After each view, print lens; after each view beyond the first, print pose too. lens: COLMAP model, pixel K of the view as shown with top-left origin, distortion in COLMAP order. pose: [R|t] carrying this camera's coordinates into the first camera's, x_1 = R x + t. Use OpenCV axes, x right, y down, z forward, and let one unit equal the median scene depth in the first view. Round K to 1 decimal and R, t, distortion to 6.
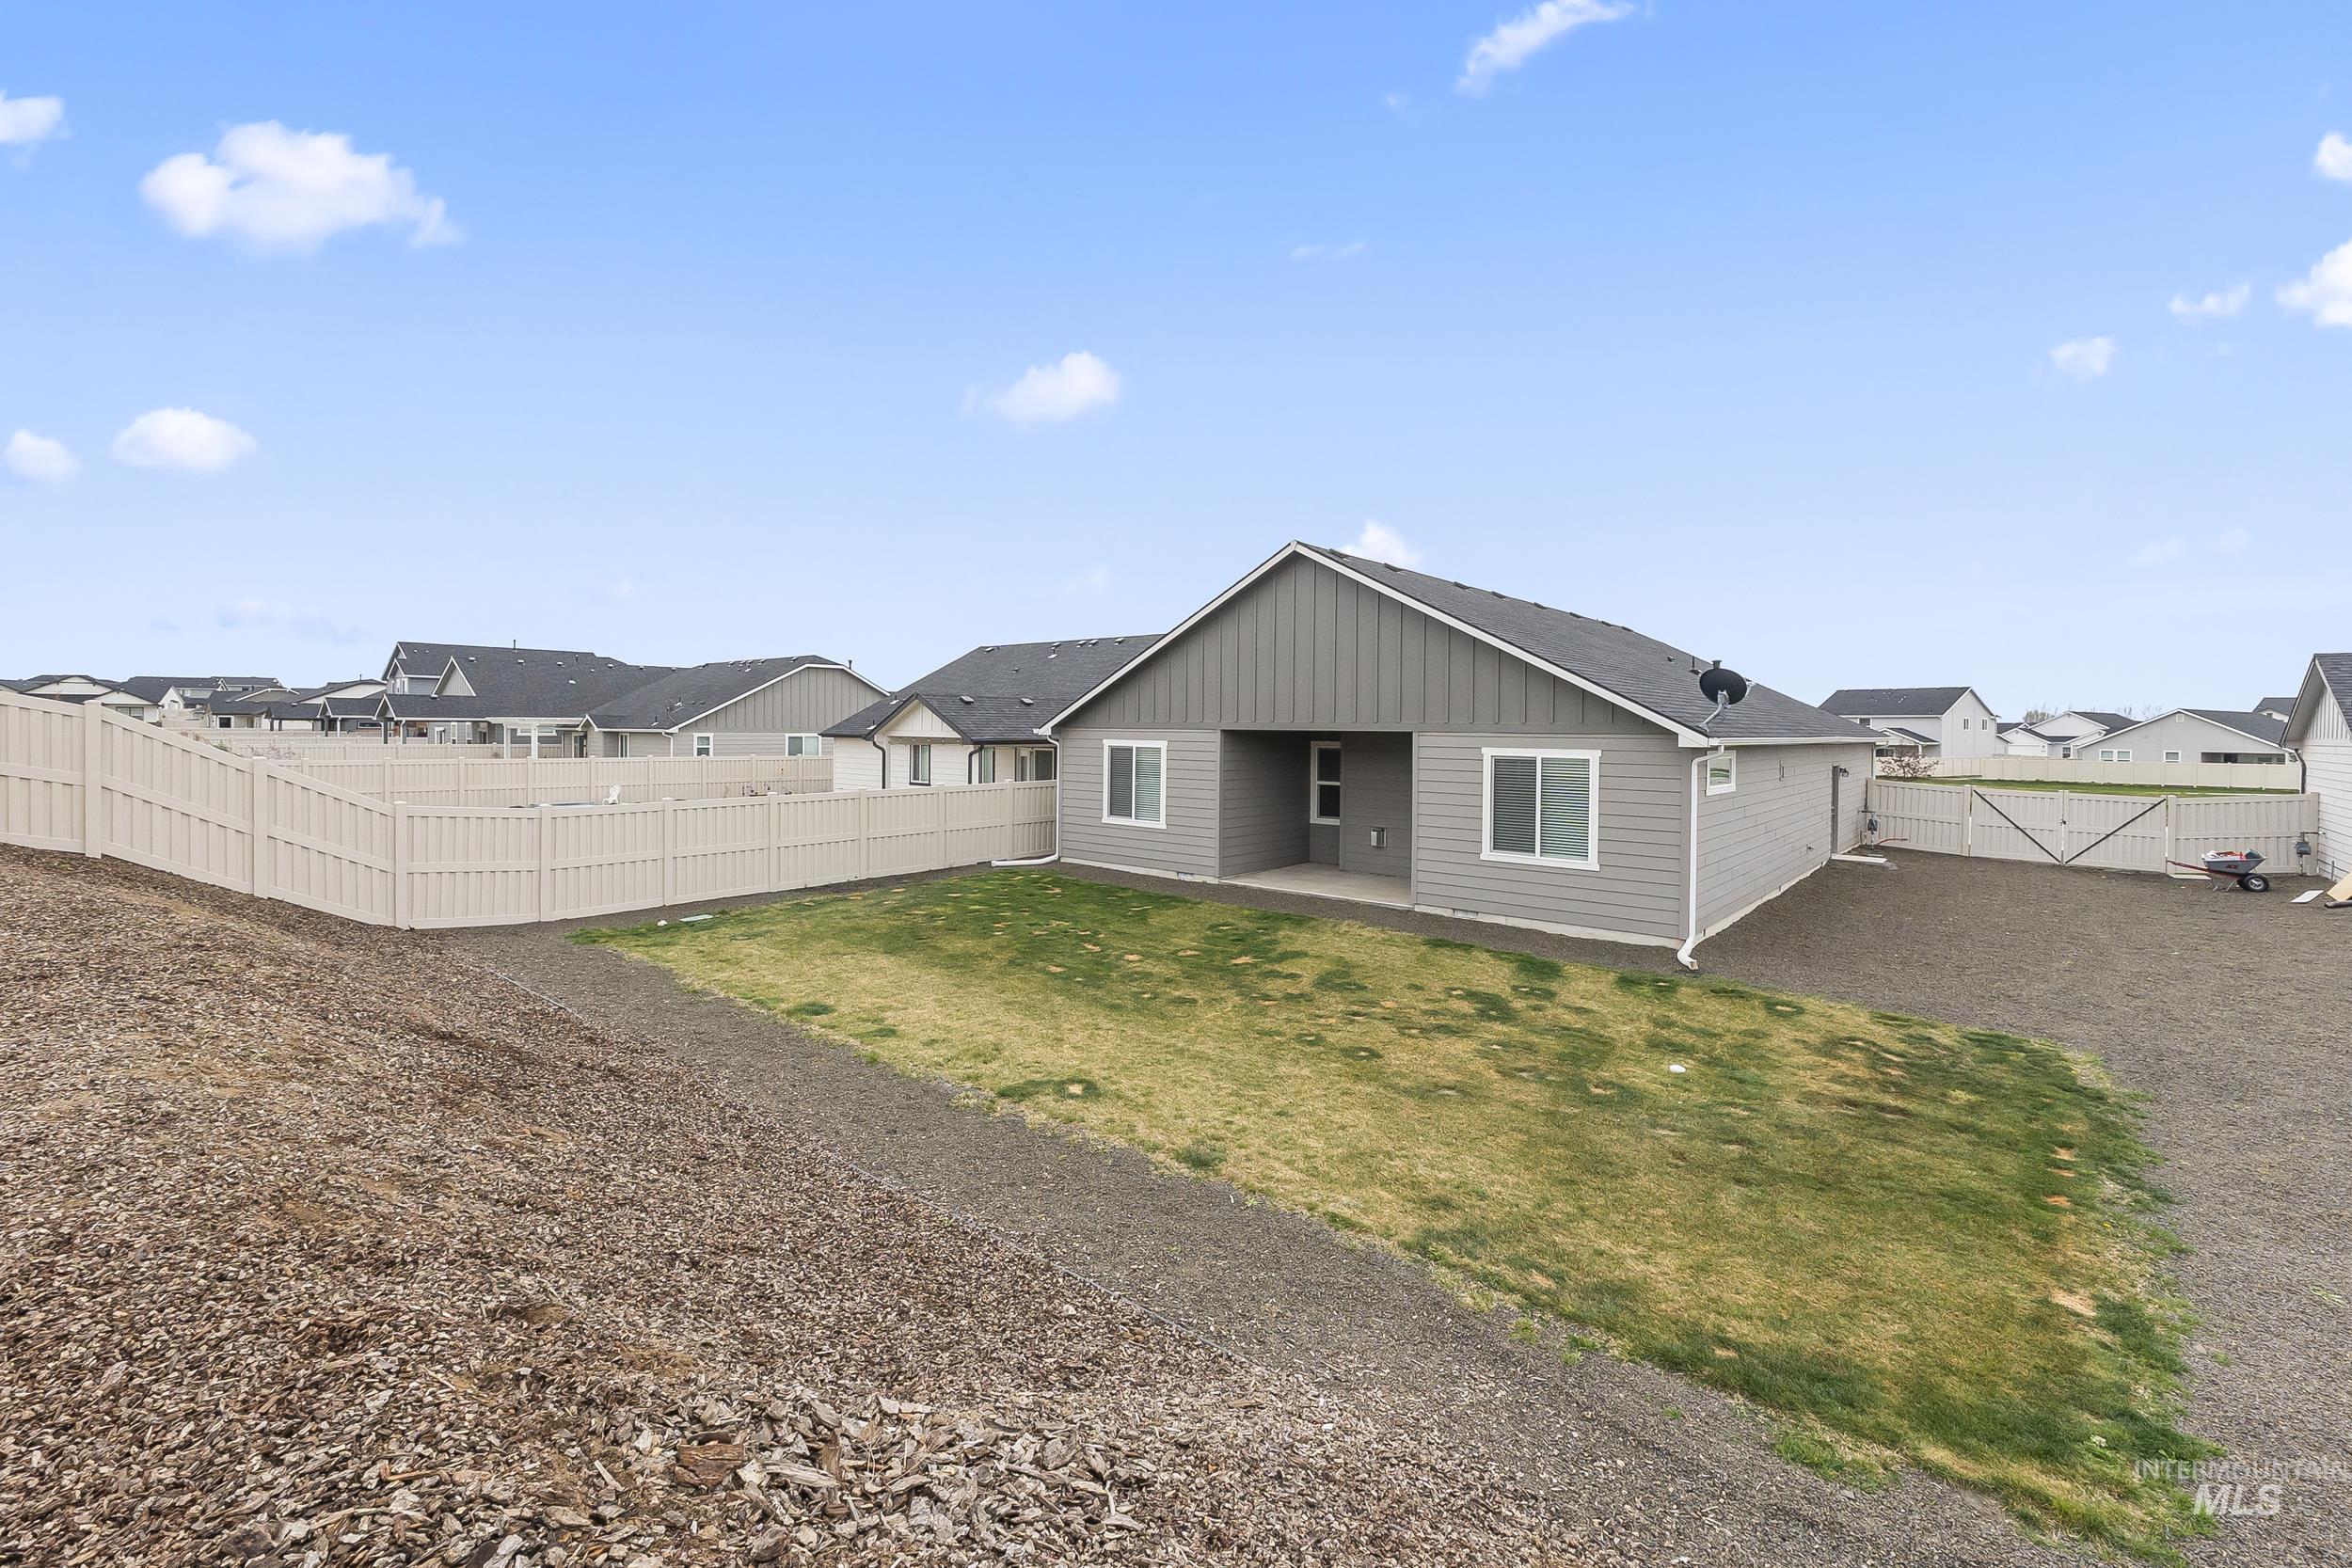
lens RADIAL K [[1023.8, 0, 1169.3], [0, 1023.8, 726.2], [0, 0, 1]] dist [-0.004218, -0.000792]
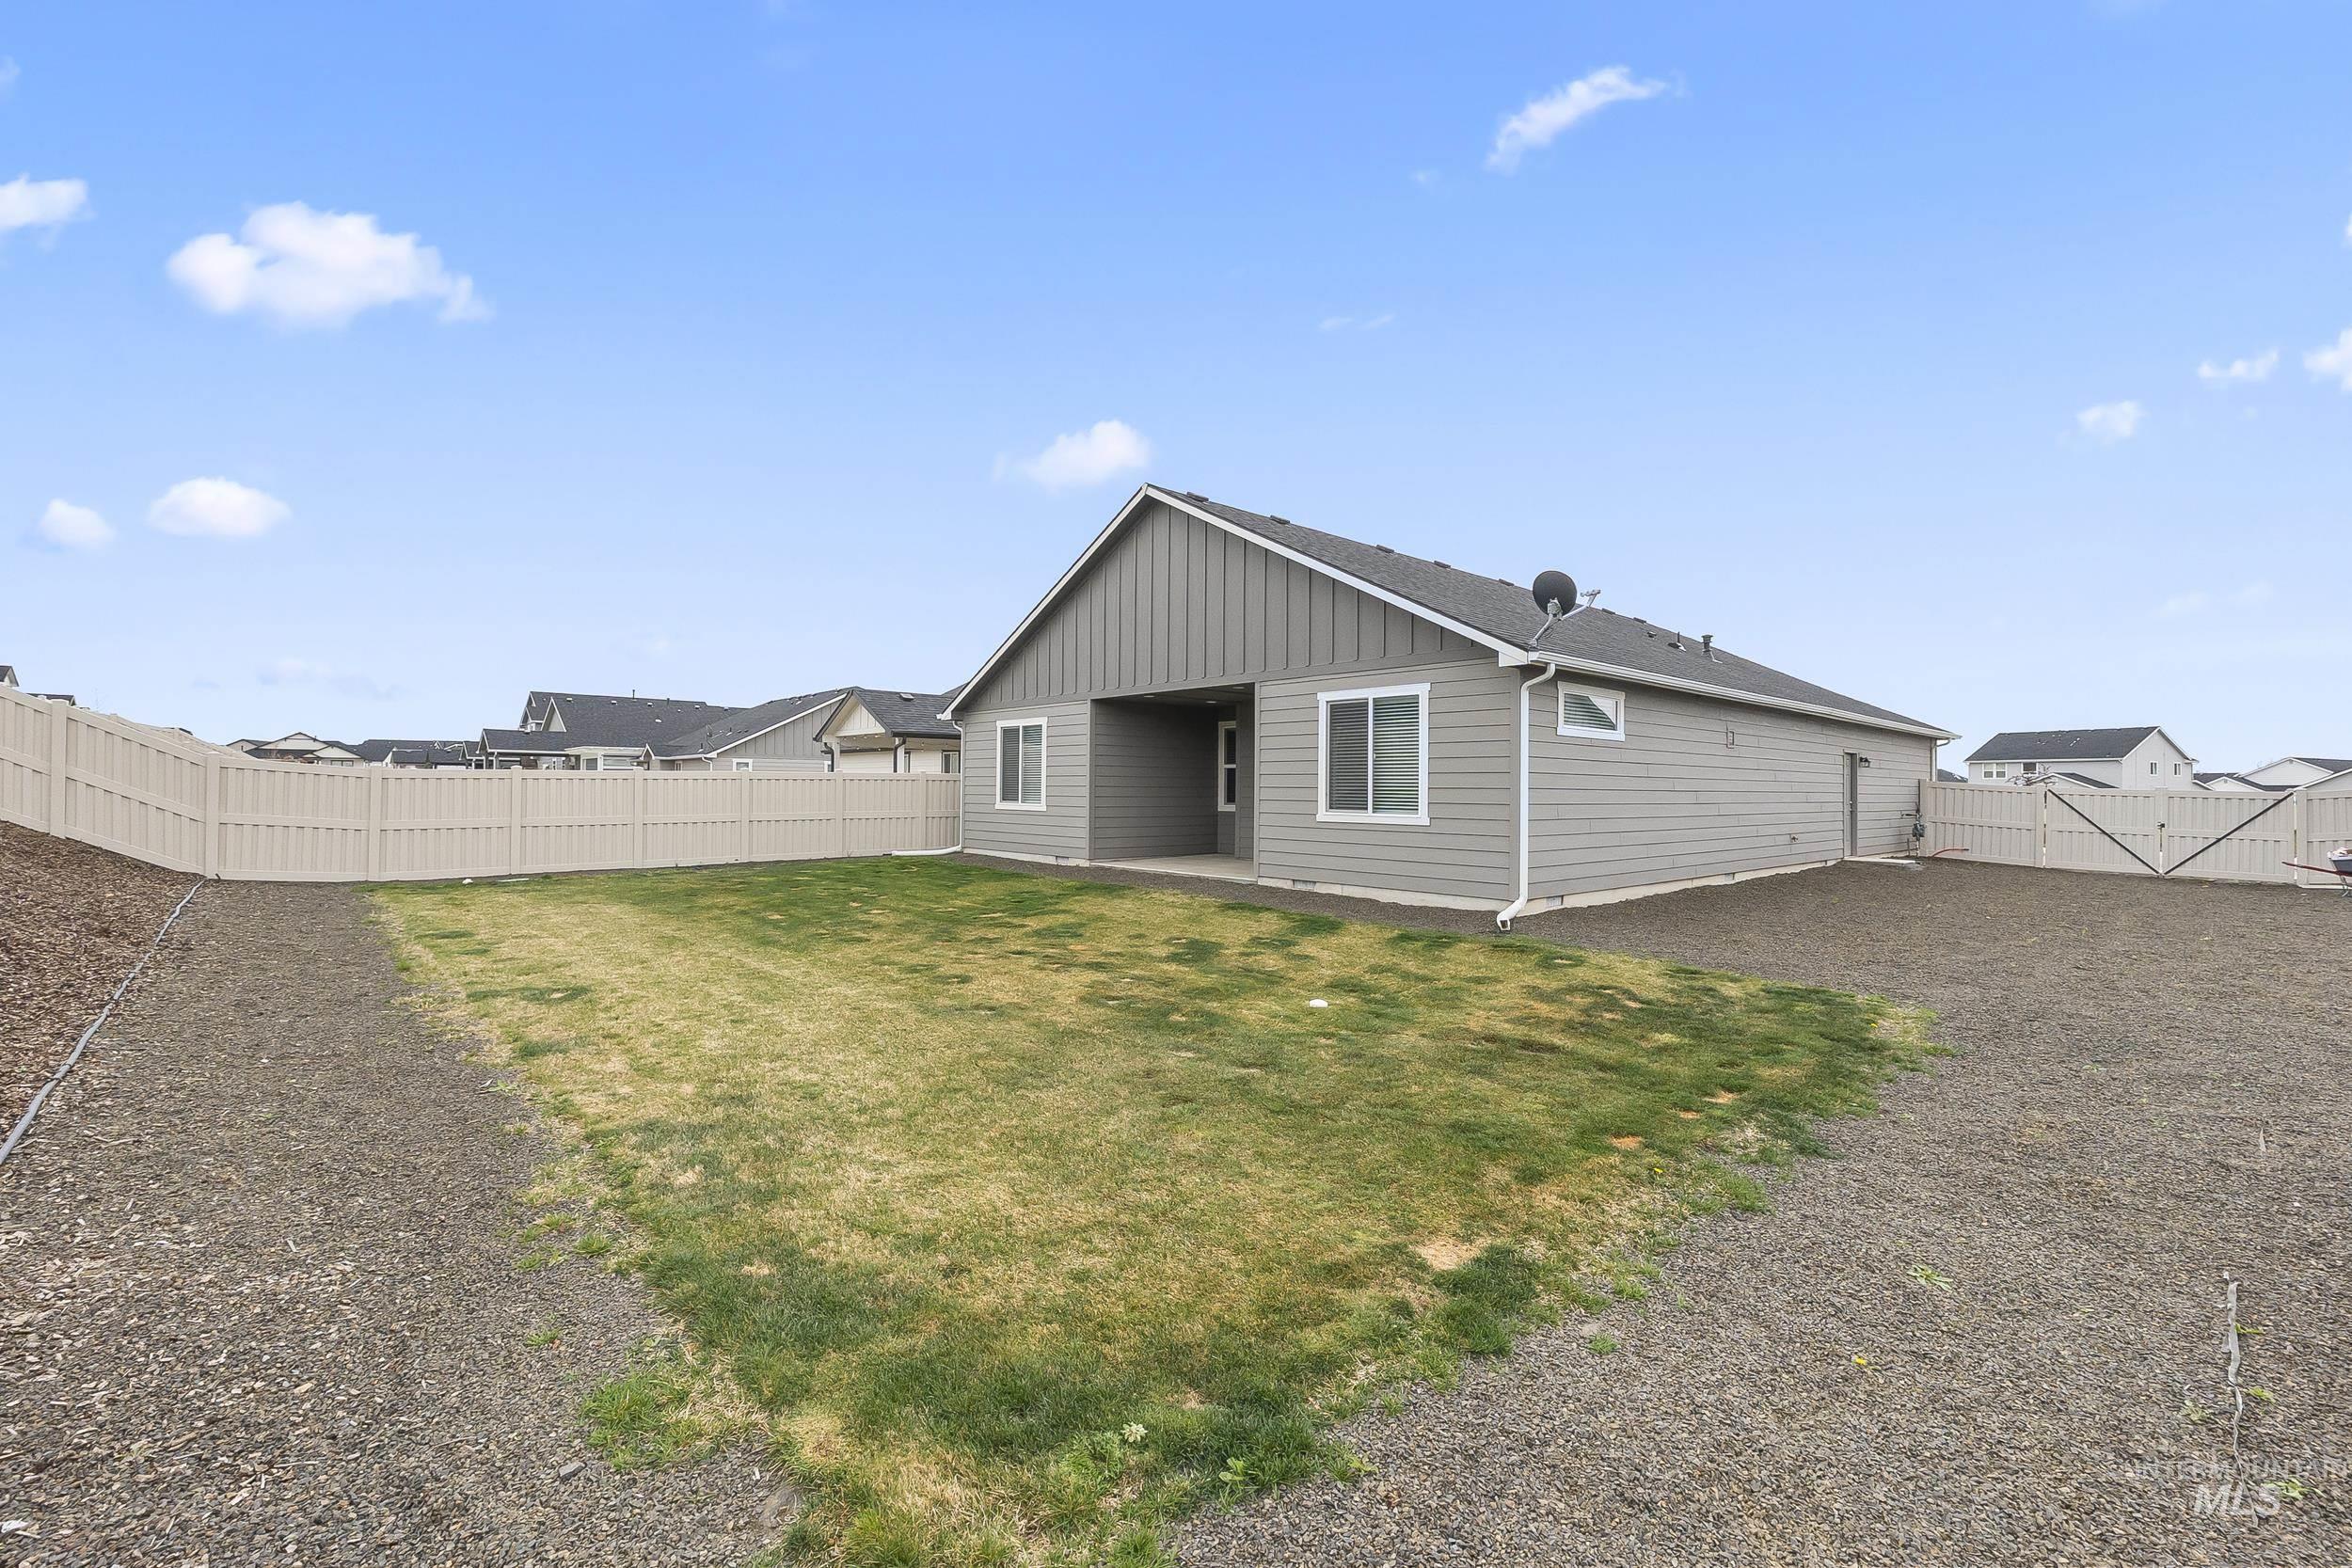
lens RADIAL K [[1004.2, 0, 1173.3], [0, 1004.2, 768.1], [0, 0, 1]] dist [-0.004308, -0.000026]
pose [[0.991057, -0.003534, -0.133395, 0.289956], [0.000399, 0.999723, -0.023522, 0.102641], [0.133441, 0.023258, 0.990784, 0.131747]]
